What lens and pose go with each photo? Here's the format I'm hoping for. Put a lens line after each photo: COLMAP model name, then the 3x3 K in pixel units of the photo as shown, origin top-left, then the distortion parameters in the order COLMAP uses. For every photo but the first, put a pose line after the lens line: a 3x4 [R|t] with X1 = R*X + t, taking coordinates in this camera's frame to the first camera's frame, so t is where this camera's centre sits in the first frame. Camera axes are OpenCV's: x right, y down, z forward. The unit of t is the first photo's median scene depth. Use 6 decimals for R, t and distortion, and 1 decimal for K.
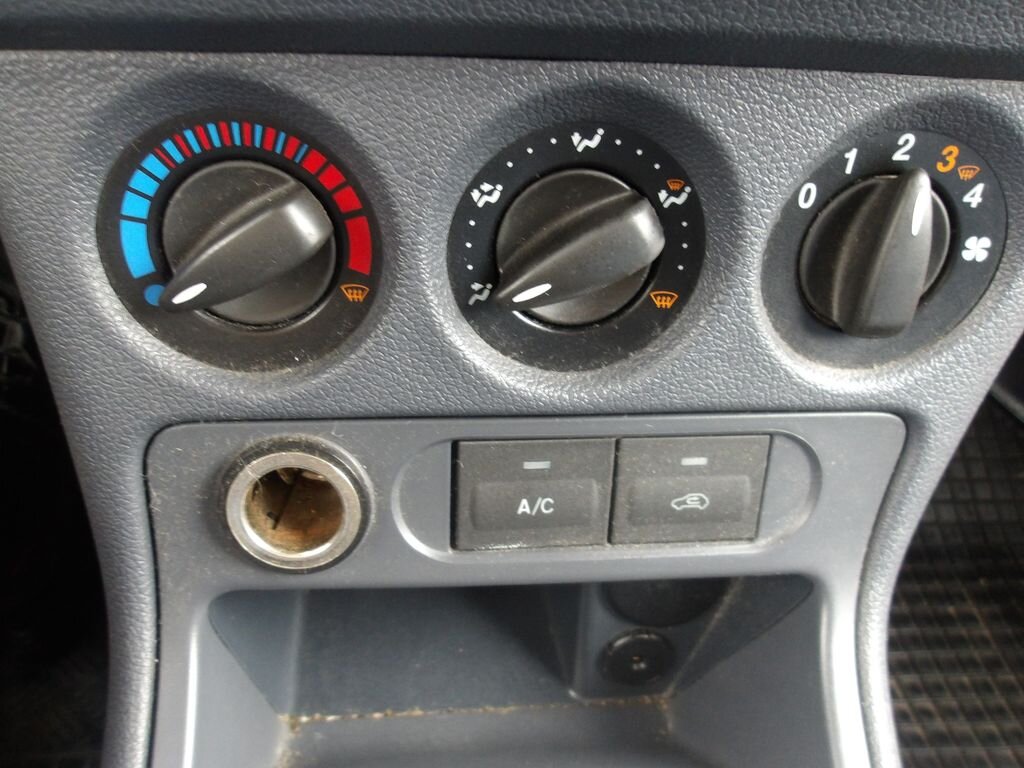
lens RADIAL K [[882.8, 0, 508.7], [0, 882.8, 382.6], [0, 0, 1]] dist [-0.010021, 0.011123]
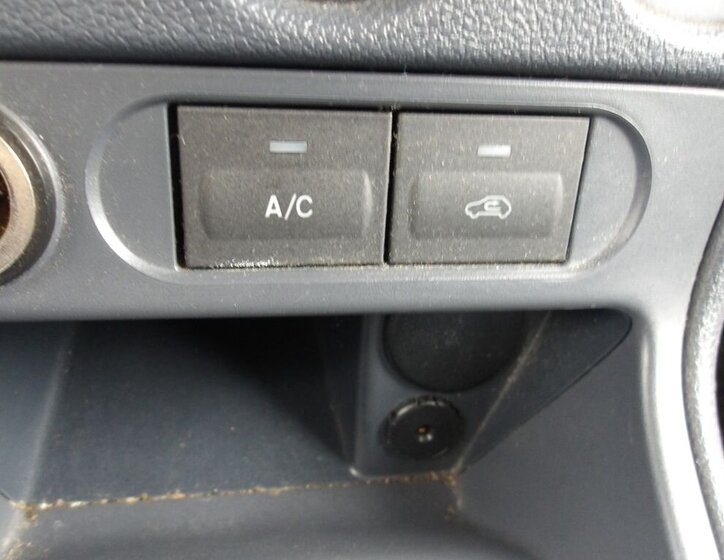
lens RADIAL K [[634.2, 0, 363.4], [0, 634.2, 290.8], [0, 0, 1]] dist [0.007502, -0.012603]
pose [[0.998515, -0.009509, 0.053643, 0.061976], [0.008839, 0.999880, 0.012722, 0.197486], [-0.053758, -0.012229, 0.998479, 0.432682]]
